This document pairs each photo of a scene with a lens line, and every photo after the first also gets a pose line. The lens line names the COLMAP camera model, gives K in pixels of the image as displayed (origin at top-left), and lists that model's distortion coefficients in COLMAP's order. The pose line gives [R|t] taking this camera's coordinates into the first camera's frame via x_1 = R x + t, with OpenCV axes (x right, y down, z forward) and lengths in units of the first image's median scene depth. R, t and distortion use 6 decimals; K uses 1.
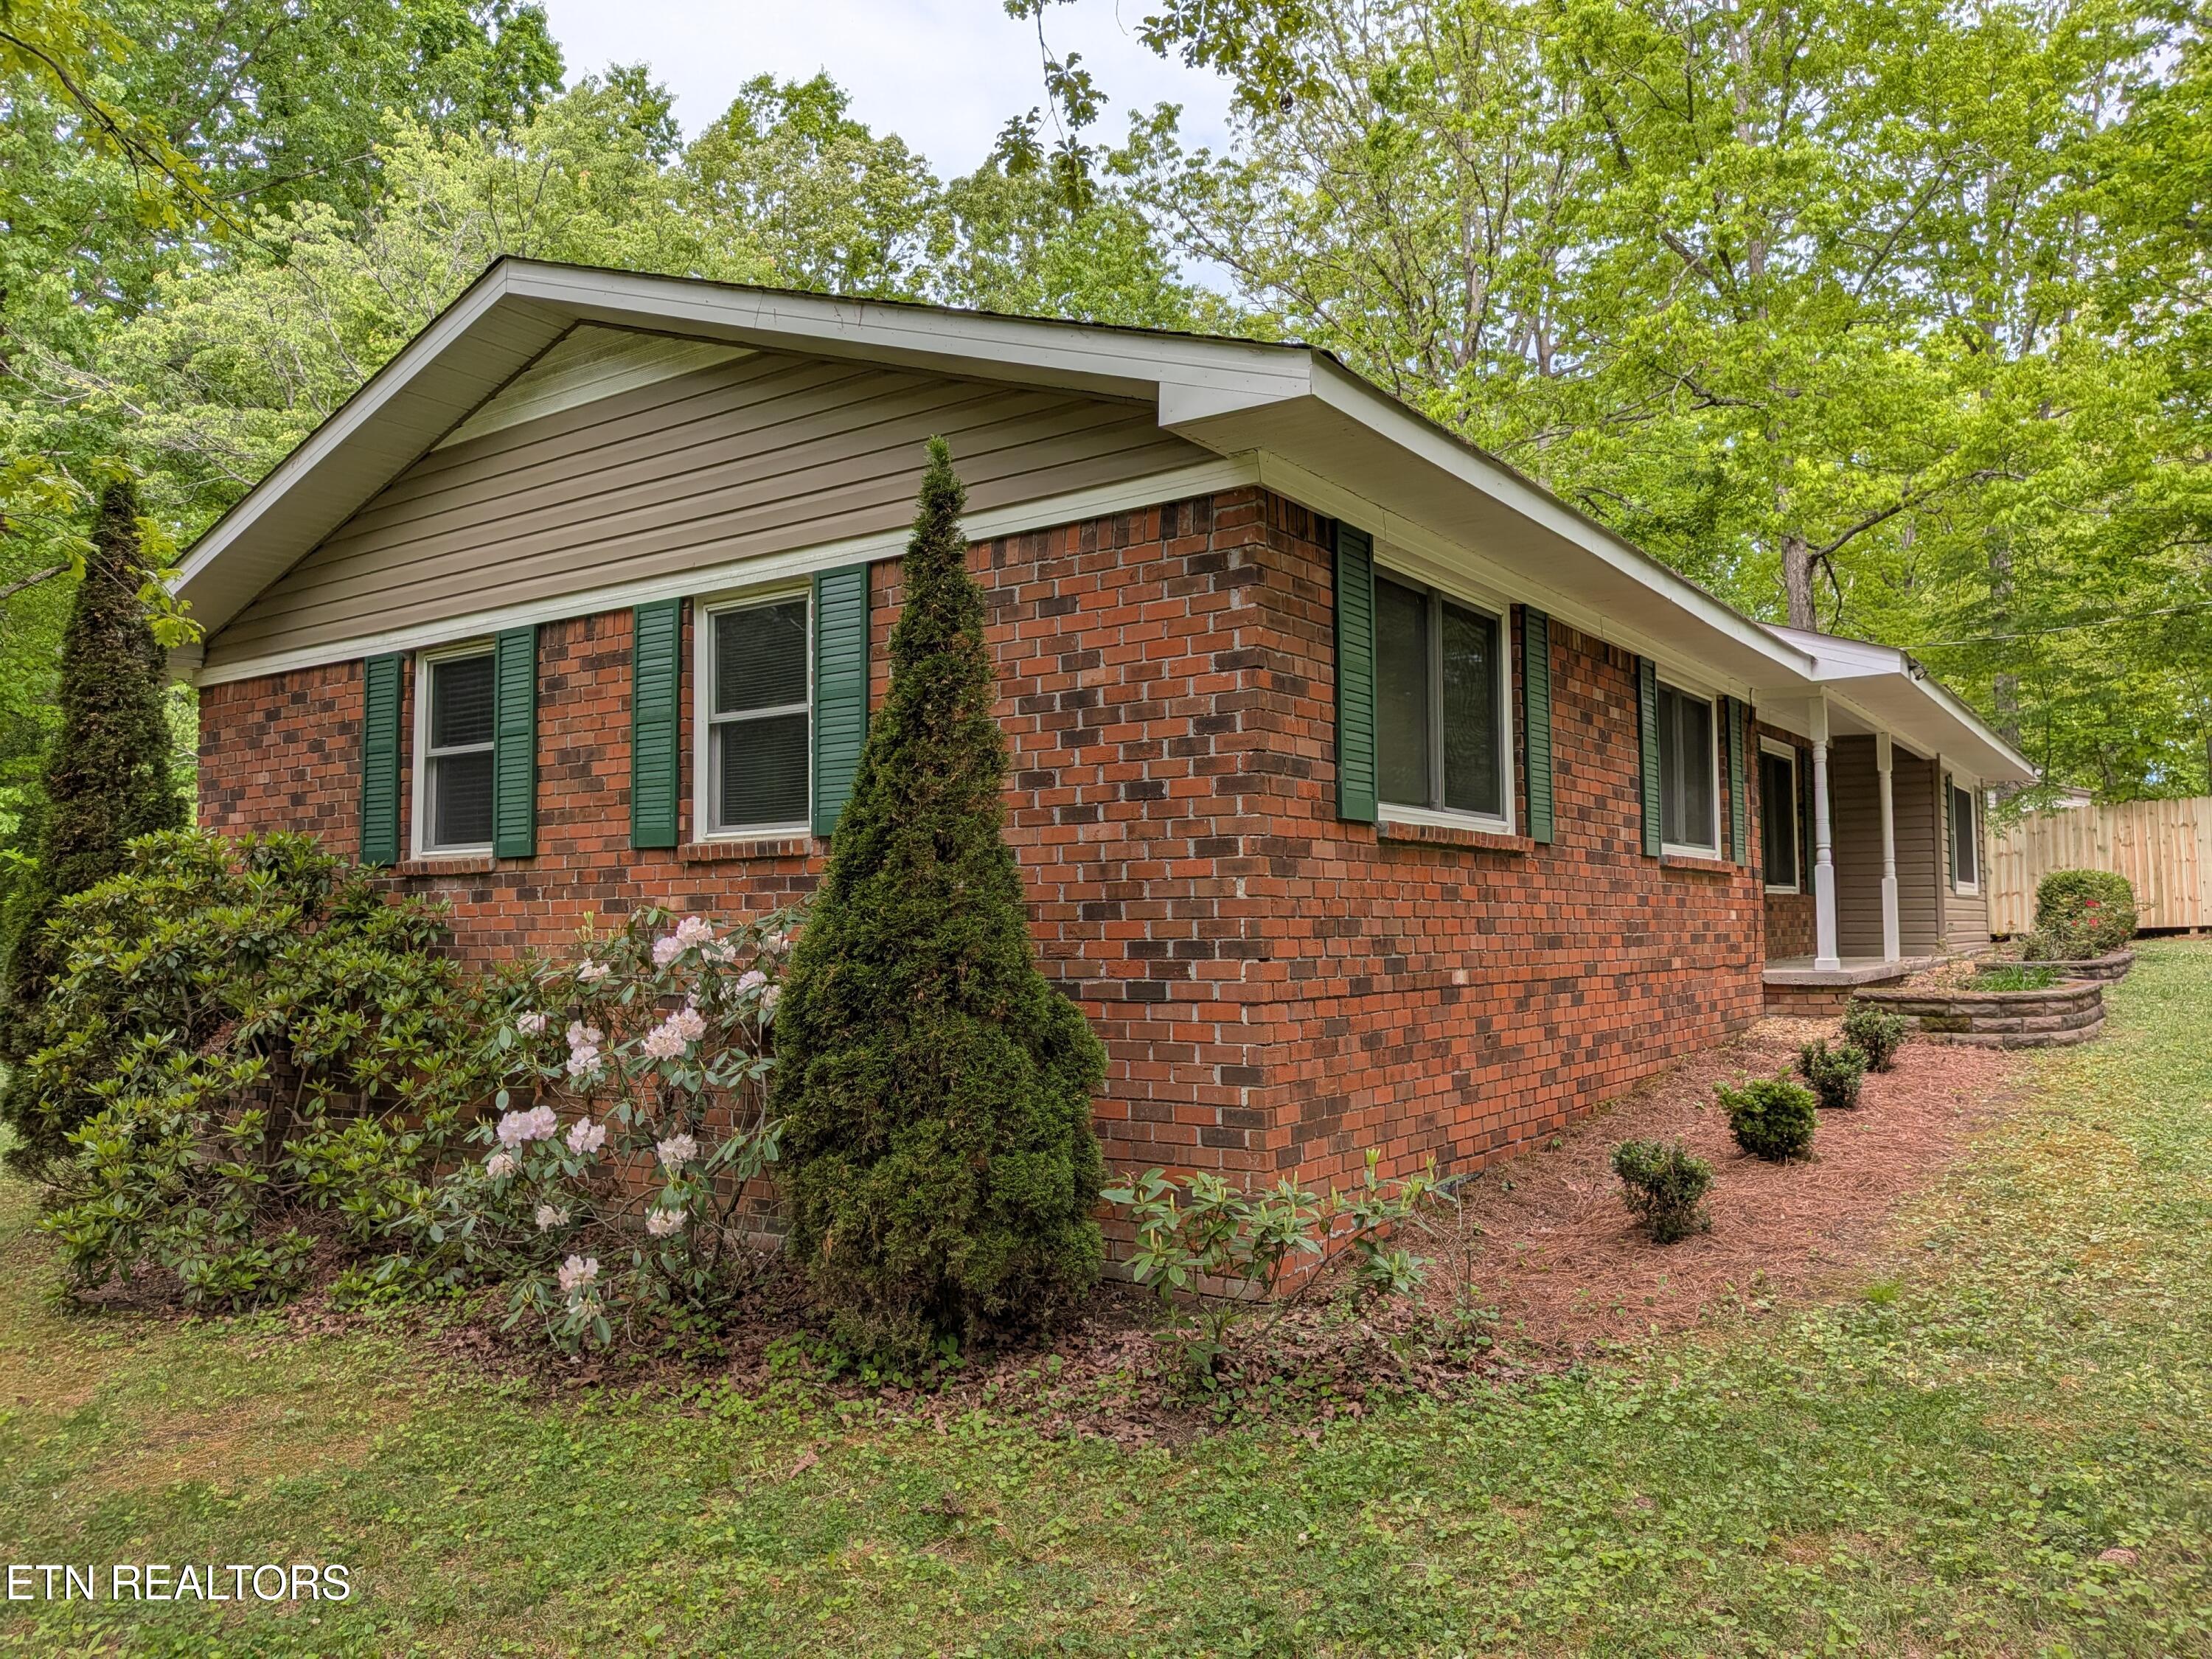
lens RADIAL K [[1585.2, 0, 1106.0], [0, 1585.2, 829.5], [0, 0, 1]] dist [0.072809, -0.106672]
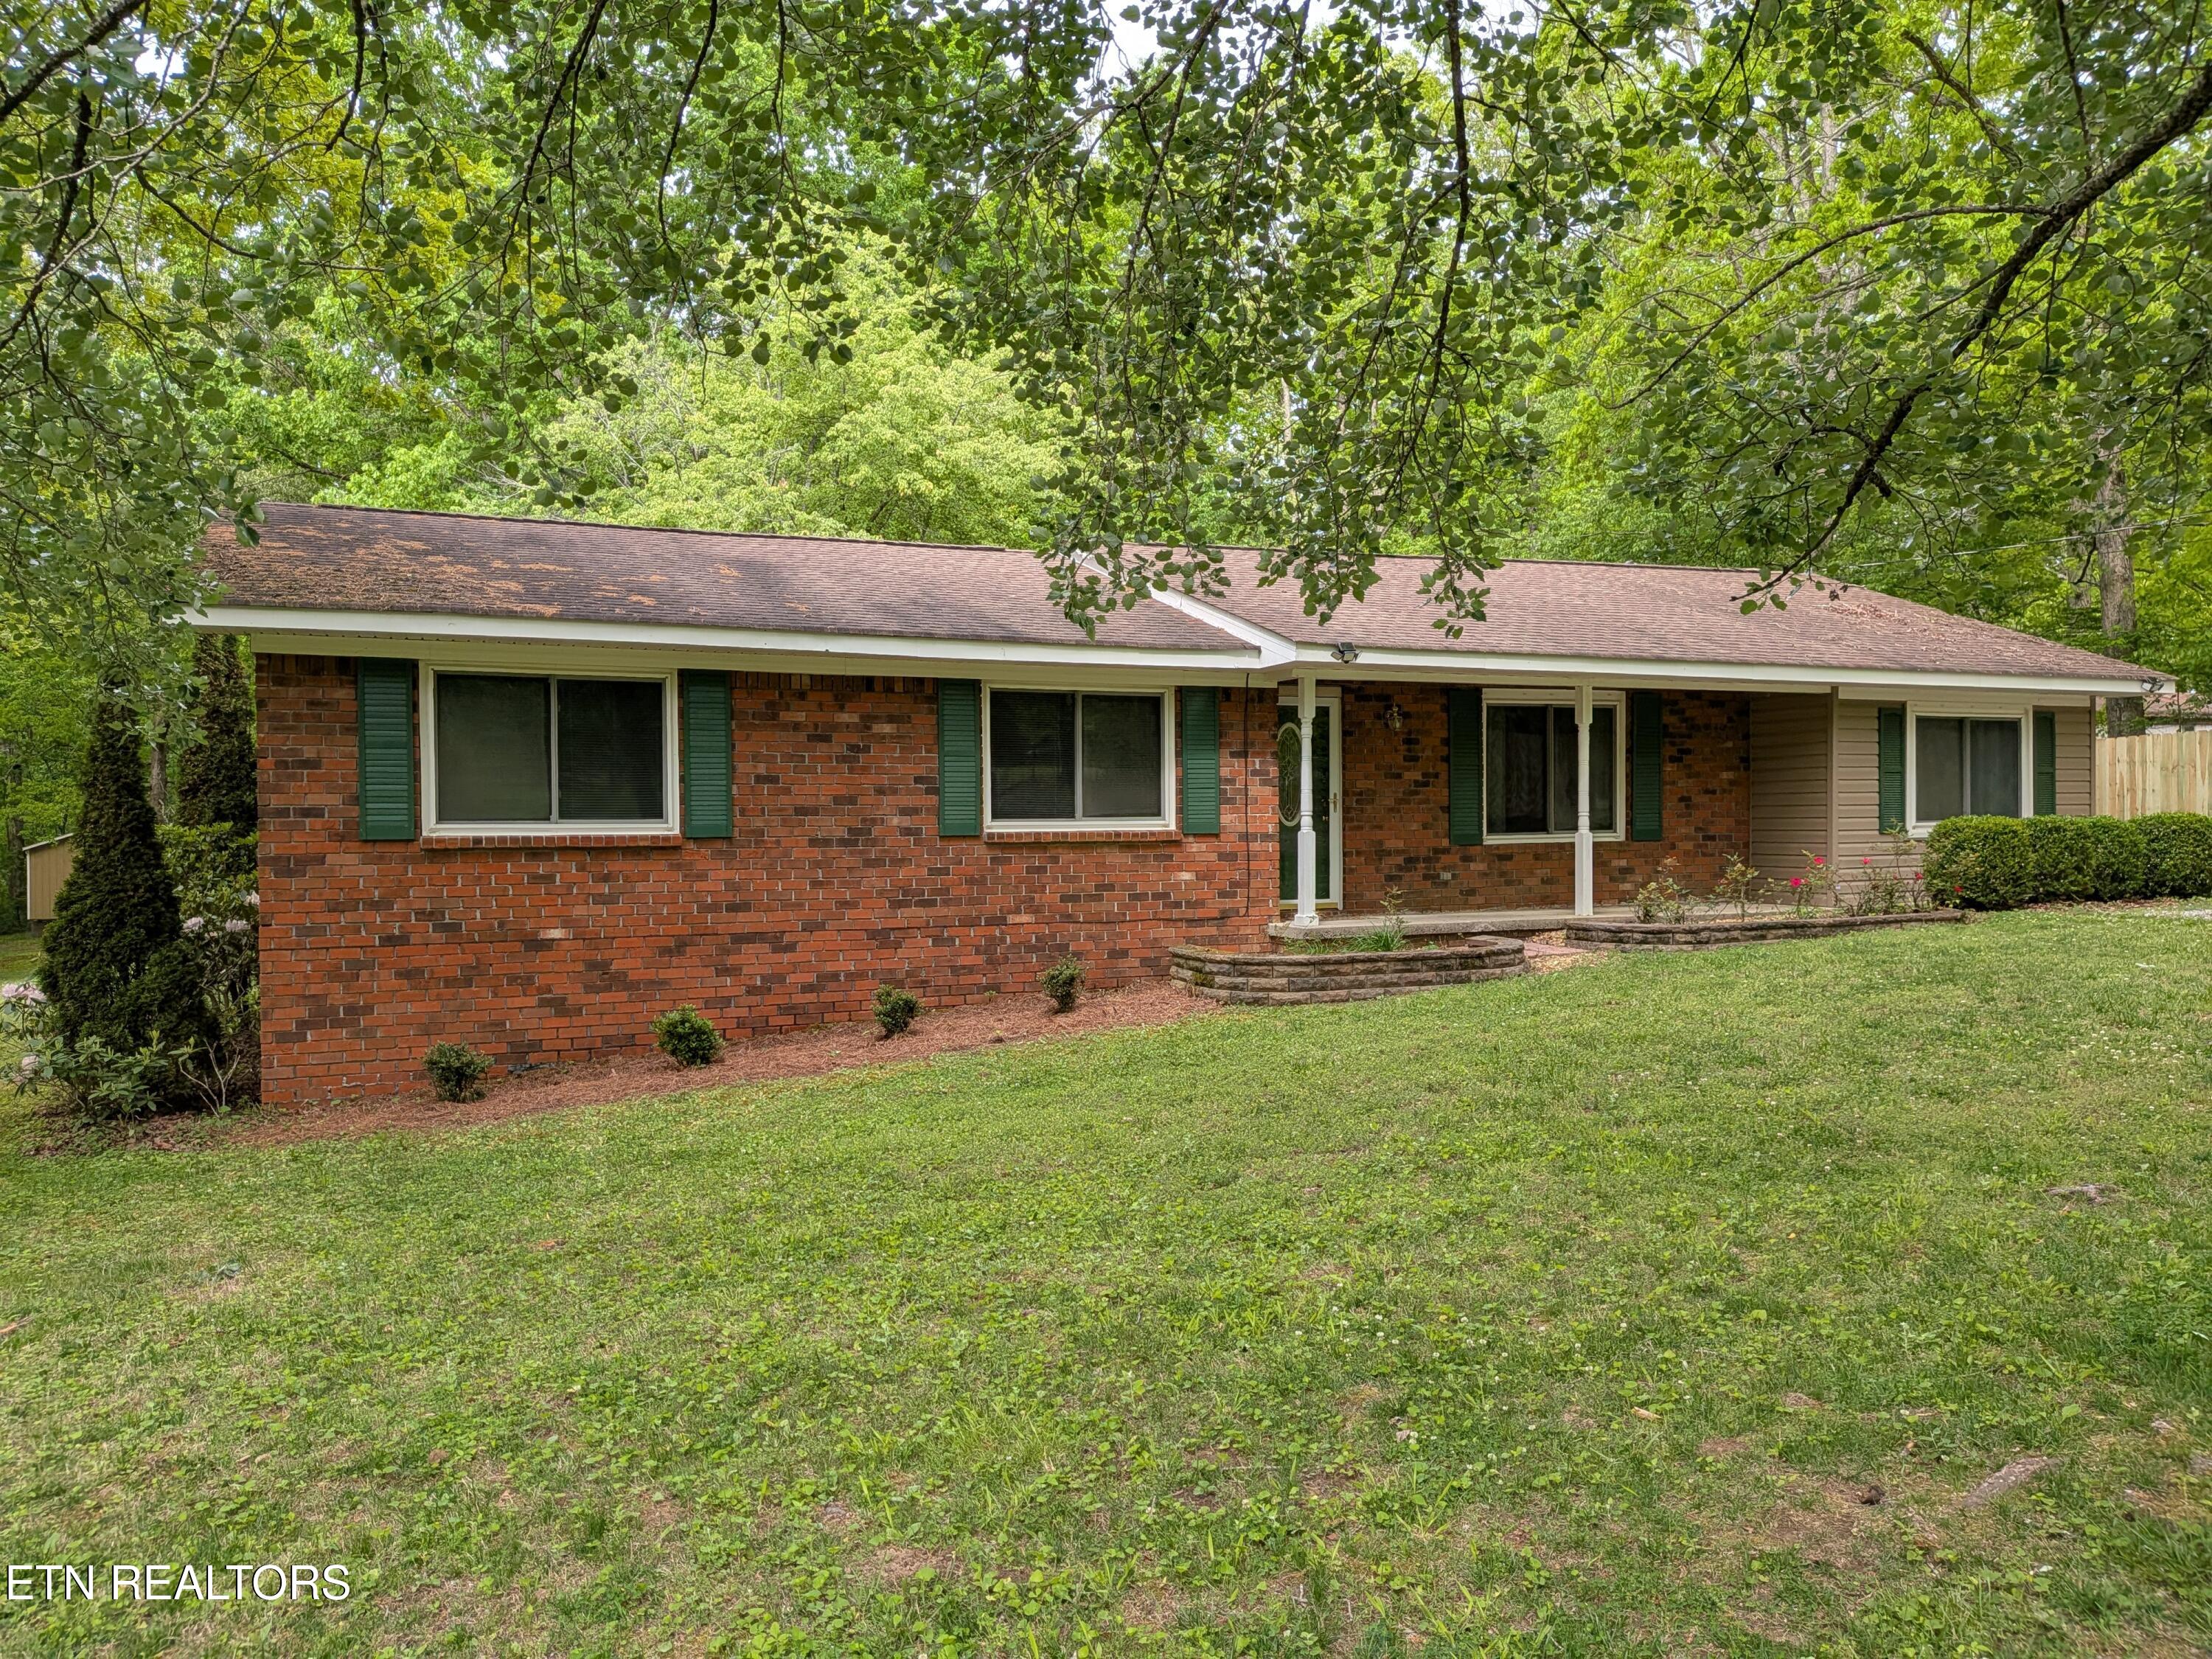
lens RADIAL K [[1585.2, 0, 1106.0], [0, 1585.2, 829.5], [0, 0, 1]] dist [0.072809, -0.106672]
pose [[0.845250, 0.007598, -0.534316, 1.287768], [0.032863, 0.997267, 0.066167, -0.078522], [0.533359, -0.073487, 0.842691, 0.001002]]
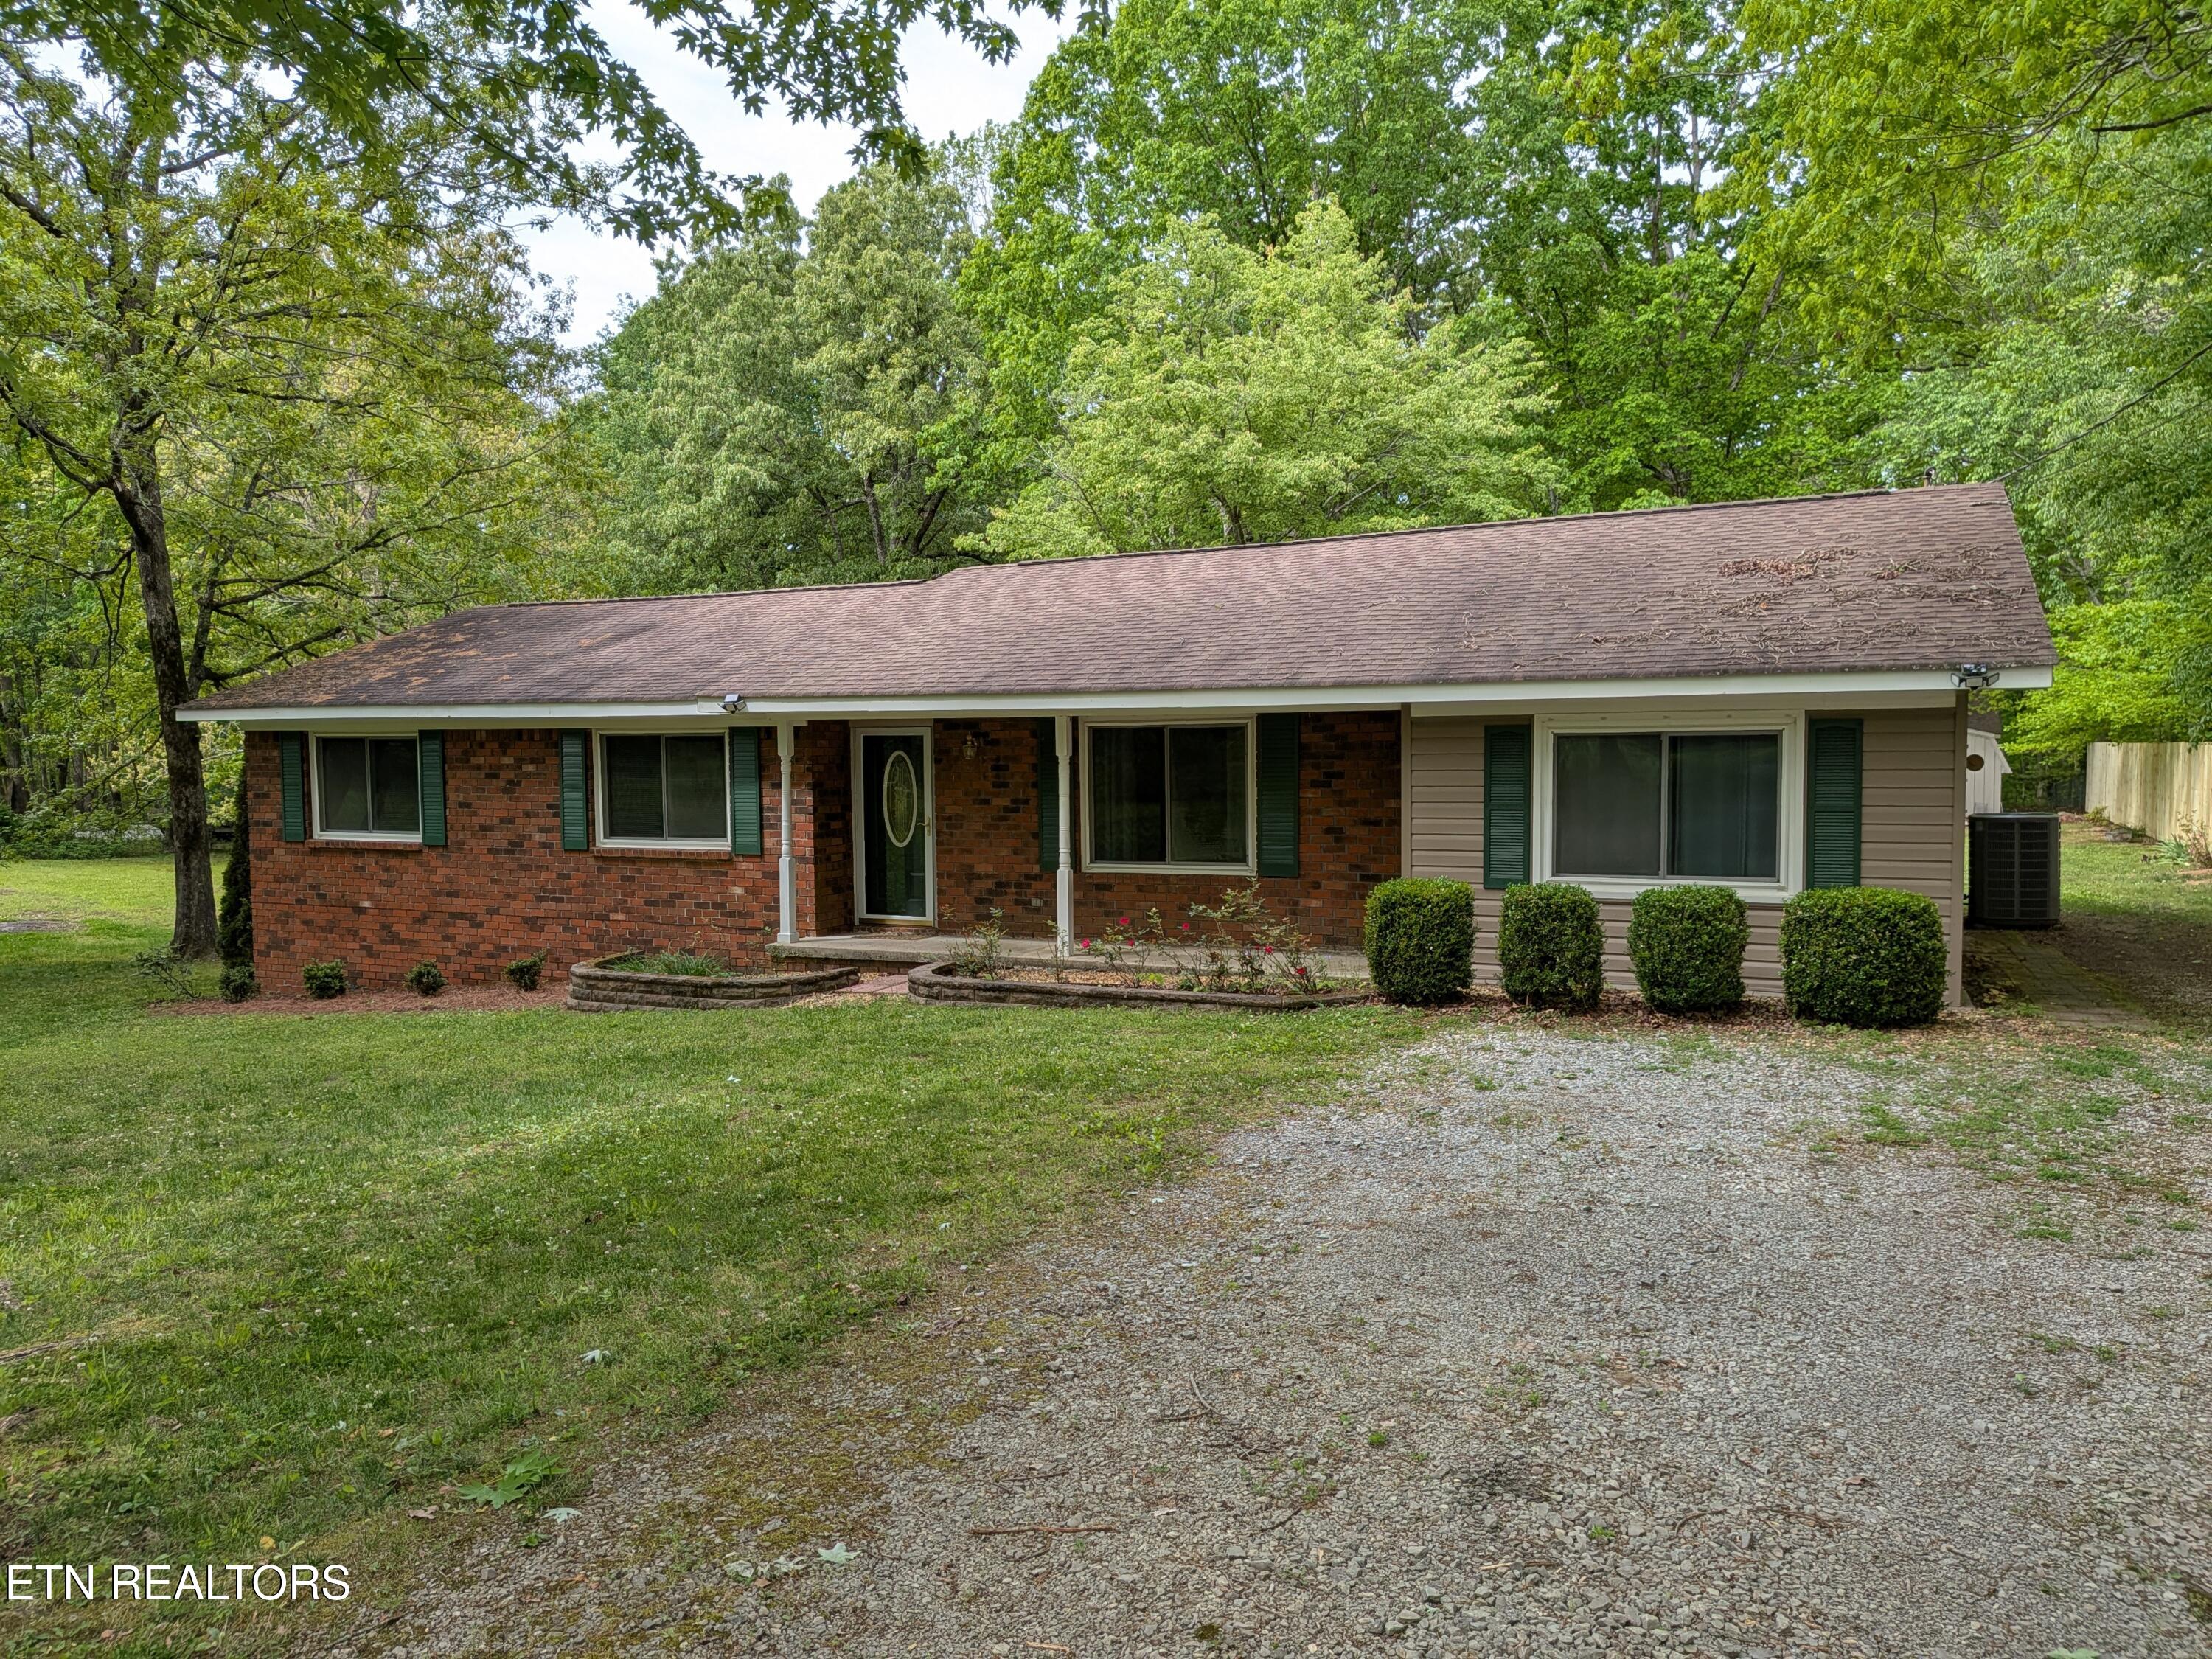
lens RADIAL K [[1585.2, 0, 1106.0], [0, 1585.2, 829.5], [0, 0, 1]] dist [0.072809, -0.106672]
pose [[0.182273, -0.005535, -0.983232, 2.393285], [0.033686, 0.999432, 0.000619, 0.015329], [0.982671, -0.033234, 0.182356, 1.428854]]
